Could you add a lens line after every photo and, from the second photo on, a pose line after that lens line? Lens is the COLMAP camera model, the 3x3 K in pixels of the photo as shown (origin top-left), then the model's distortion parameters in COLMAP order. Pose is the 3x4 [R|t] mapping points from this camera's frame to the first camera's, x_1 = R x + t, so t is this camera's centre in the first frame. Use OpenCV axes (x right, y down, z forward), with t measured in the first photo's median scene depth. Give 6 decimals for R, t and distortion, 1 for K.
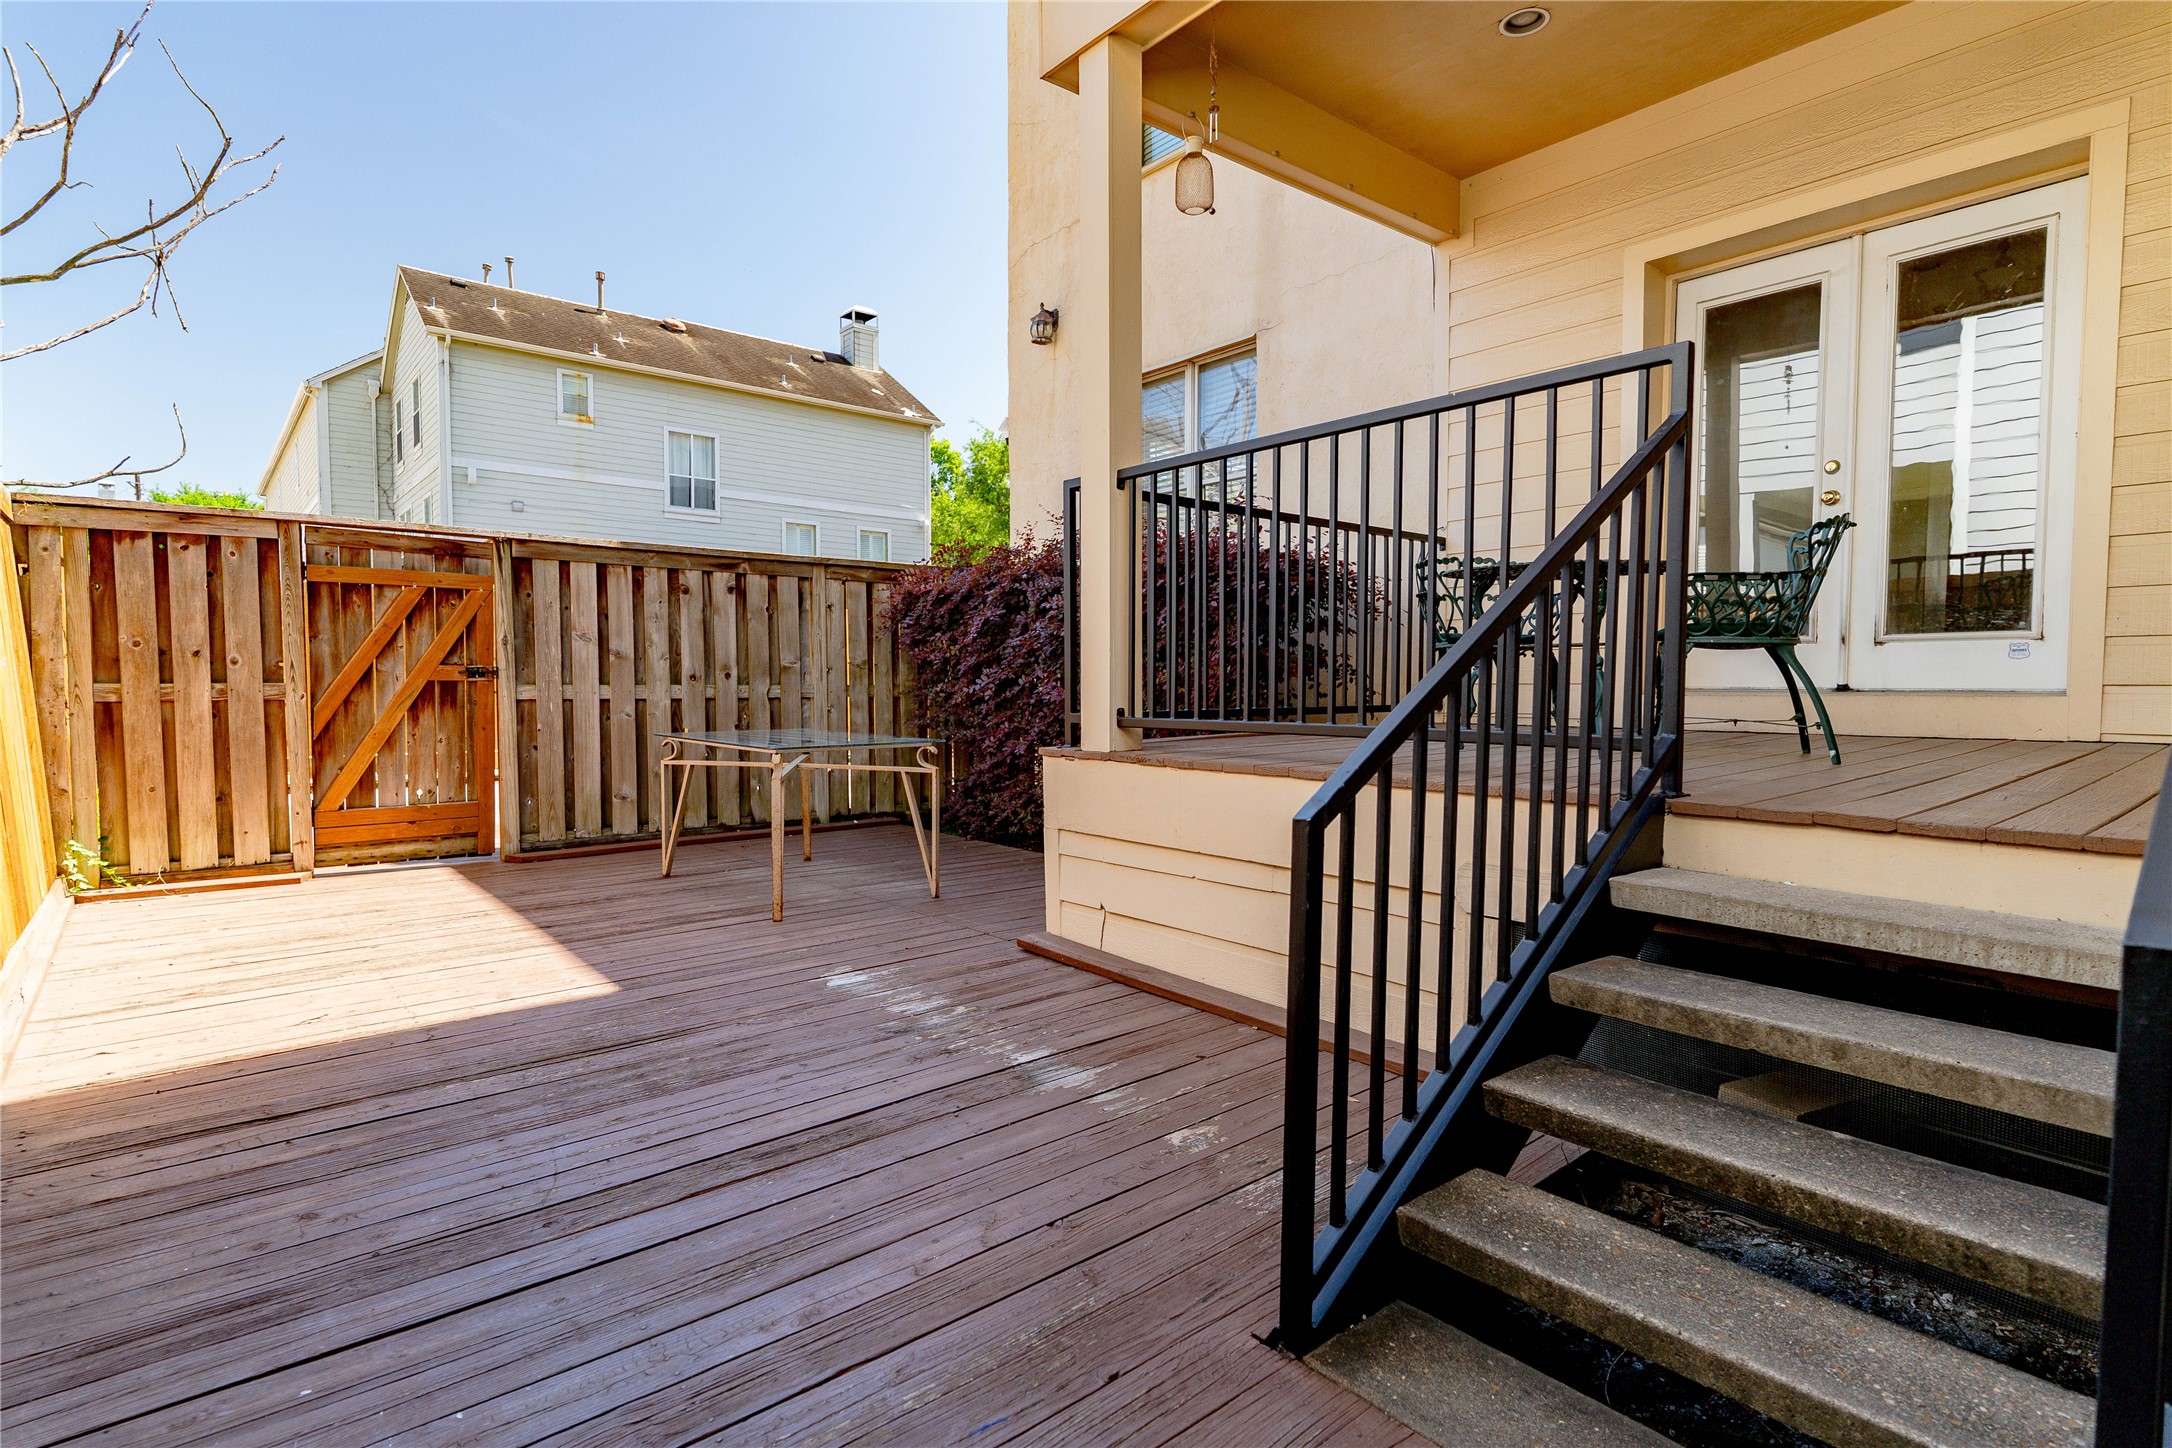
lens RADIAL K [[1059.9, 0, 1094.1], [0, 1059.9, 731.2], [0, 0, 1]] dist [-0.001864, -0.000651]
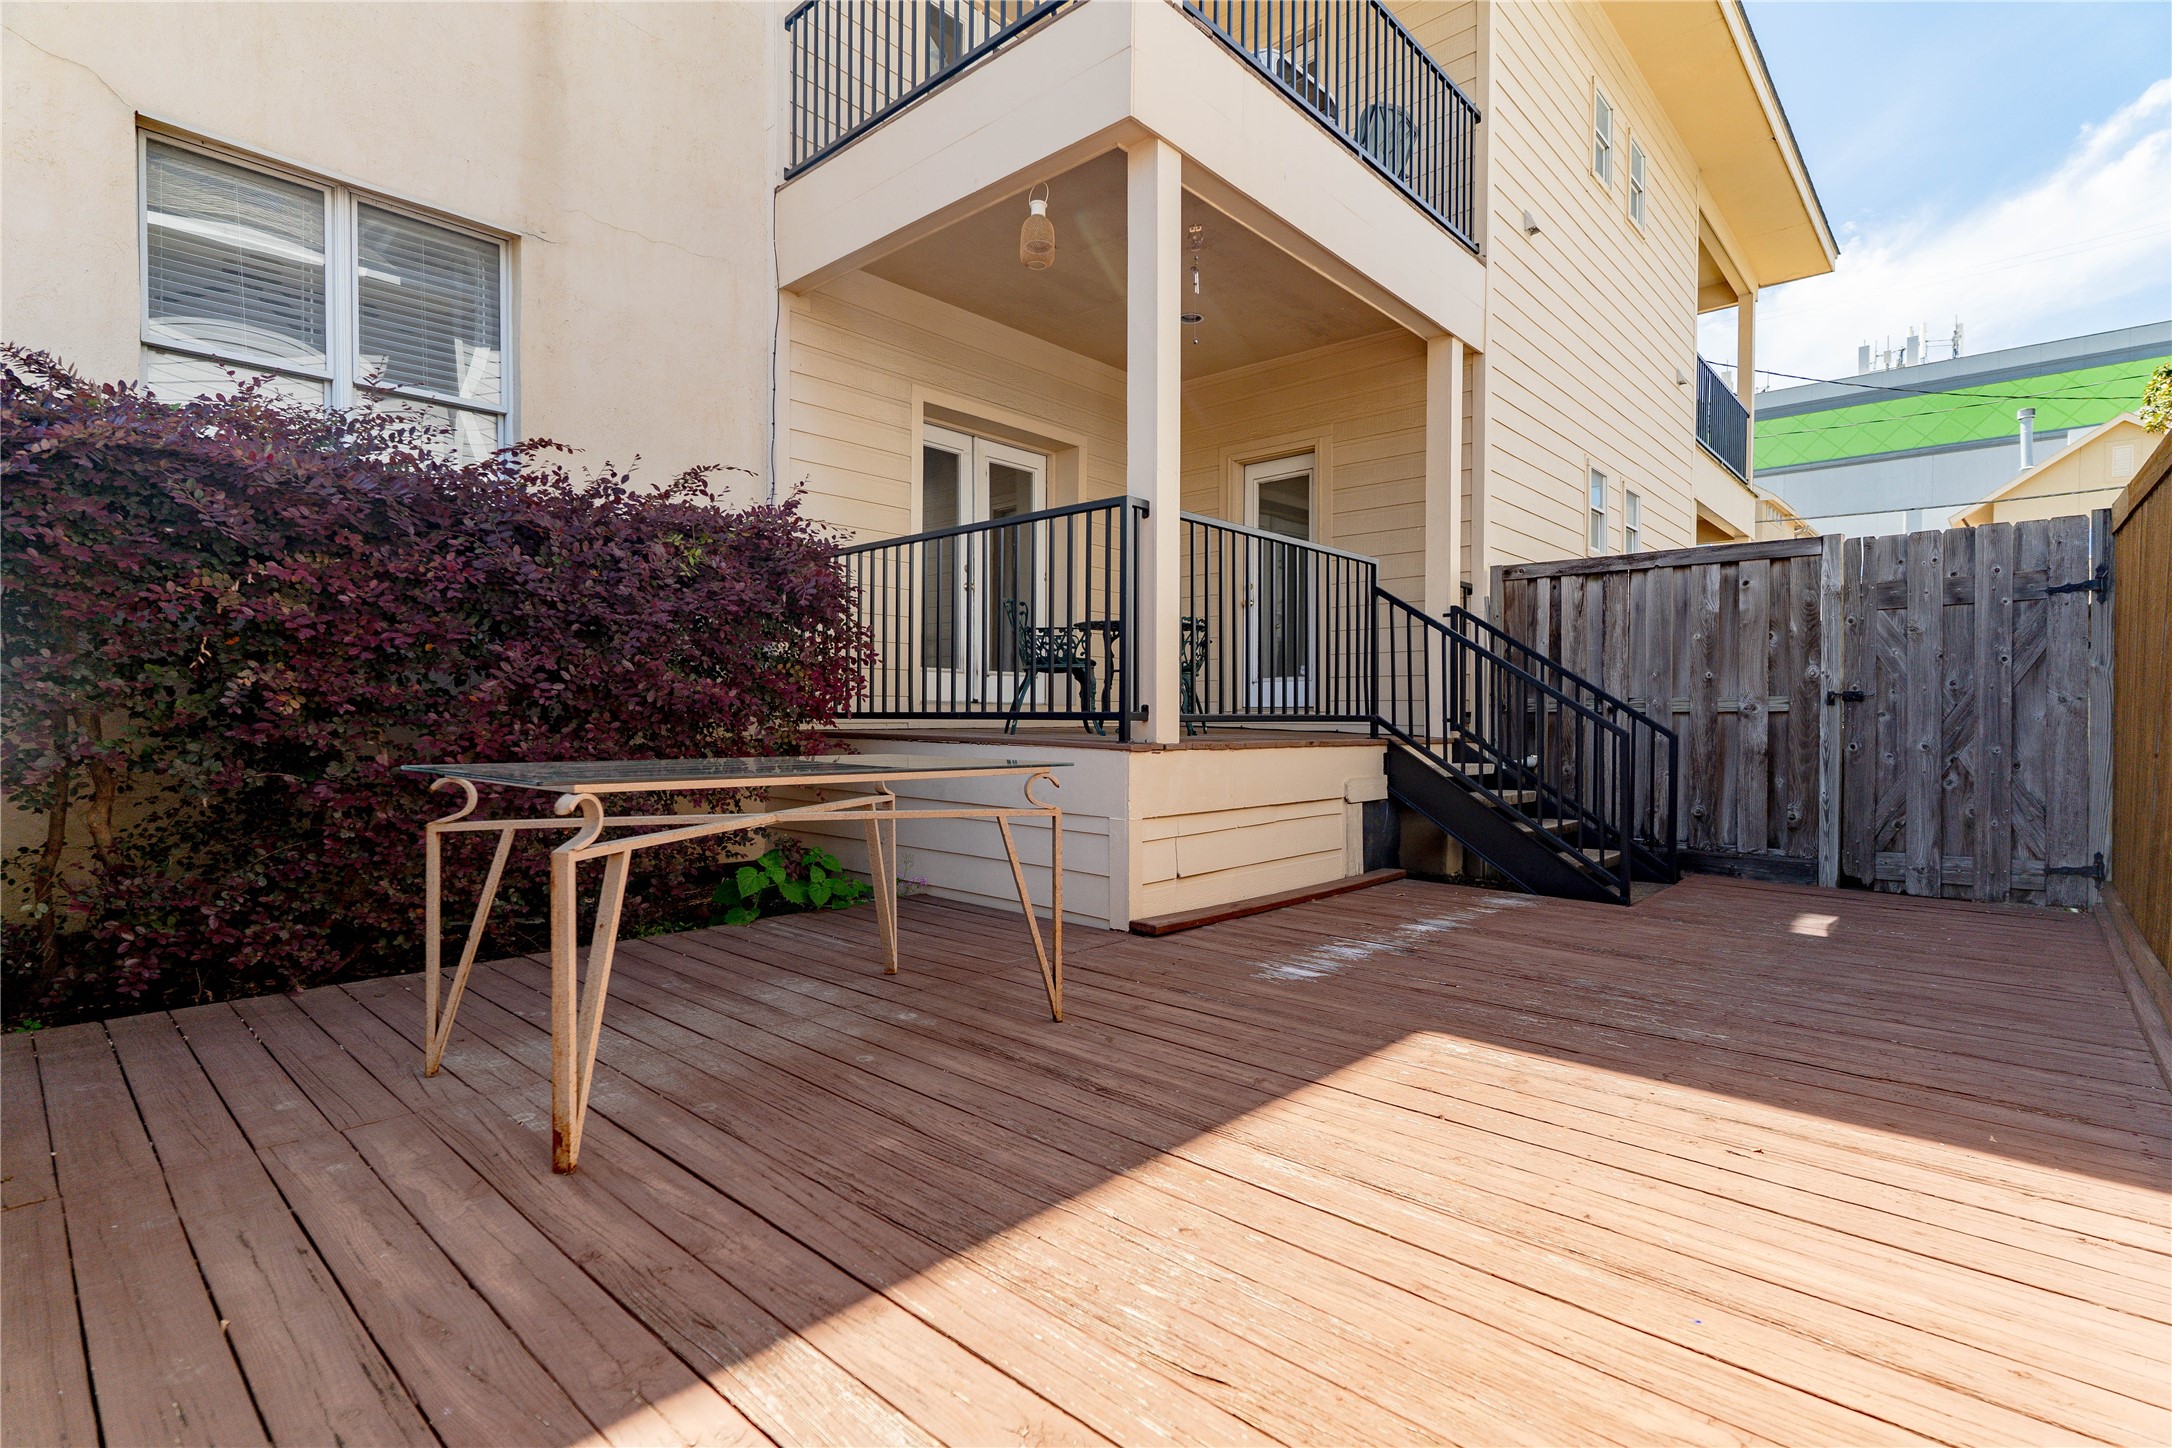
lens RADIAL K [[1059.9, 0, 1094.1], [0, 1059.9, 731.2], [0, 0, 1]] dist [-0.001864, -0.000651]
pose [[-0.129161, -0.013314, 0.991534, -0.605331], [0.044855, 0.998808, 0.019255, -0.015475], [-0.990609, 0.046962, -0.128410, 0.647091]]
